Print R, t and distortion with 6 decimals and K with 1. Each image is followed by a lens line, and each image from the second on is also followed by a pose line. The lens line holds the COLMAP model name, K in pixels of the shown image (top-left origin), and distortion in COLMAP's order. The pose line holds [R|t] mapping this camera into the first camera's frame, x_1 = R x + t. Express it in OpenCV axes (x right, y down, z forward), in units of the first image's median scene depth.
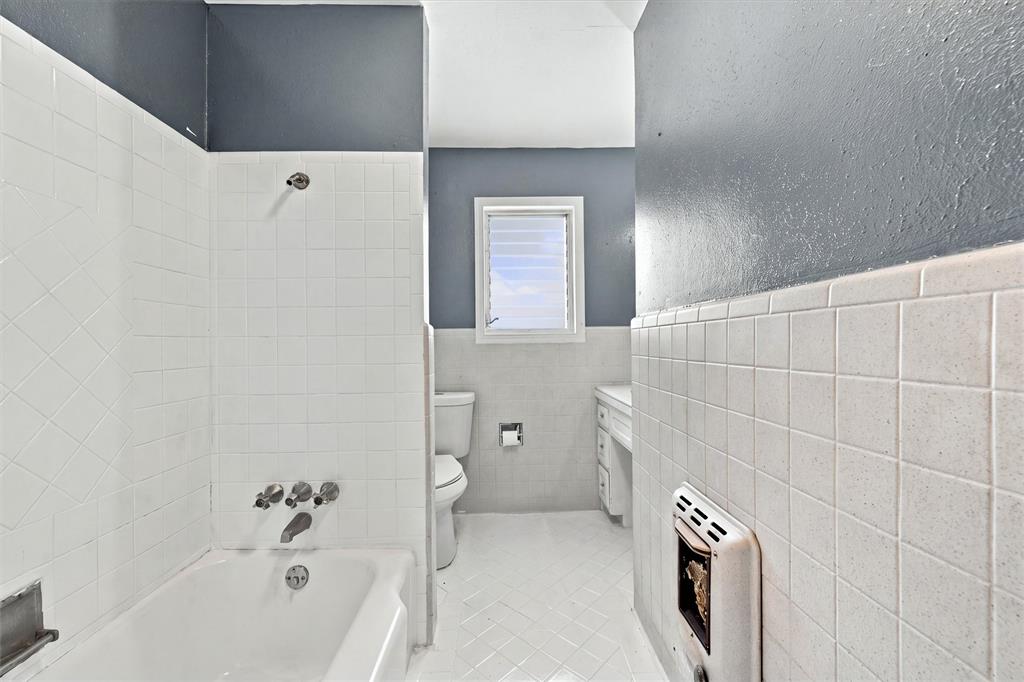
lens RADIAL K [[459.9, 0, 512.0], [0, 459.9, 341.0], [0, 0, 1]] dist [-0.002706, -0.000243]
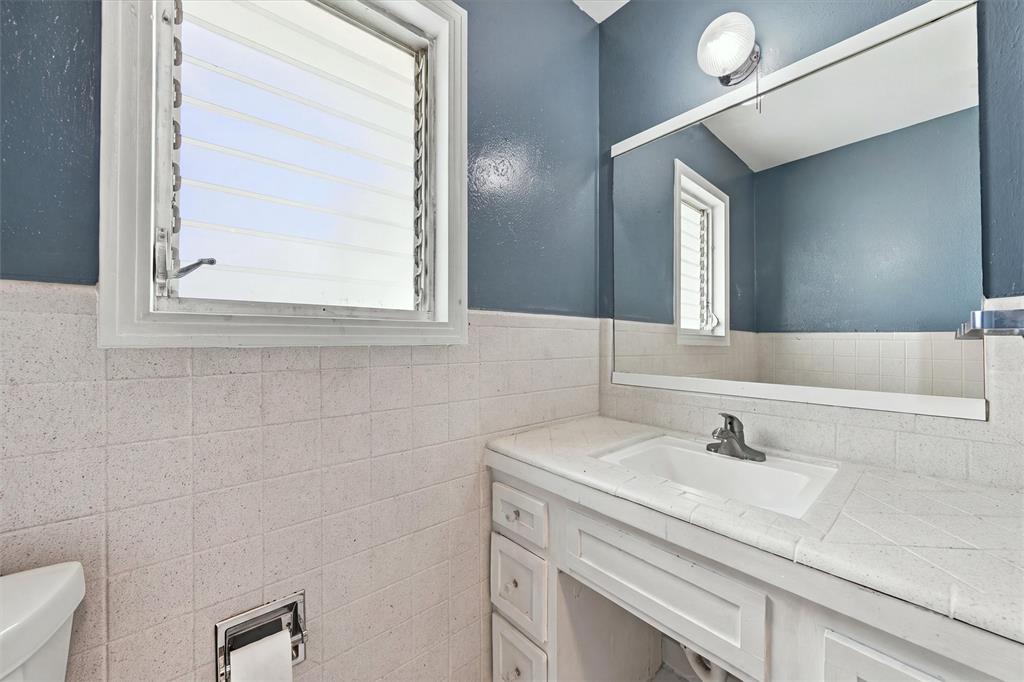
lens RADIAL K [[381.6, 0, 512.0], [0, 381.6, 341.0], [0, 0, 1]] dist [-0.000822, -0.000105]
pose [[0.771739, 0.013231, 0.635801, -0.037746], [-0.012030, 0.999908, -0.006205, 0.001457], [-0.635825, -0.002860, 0.771828, 0.699301]]
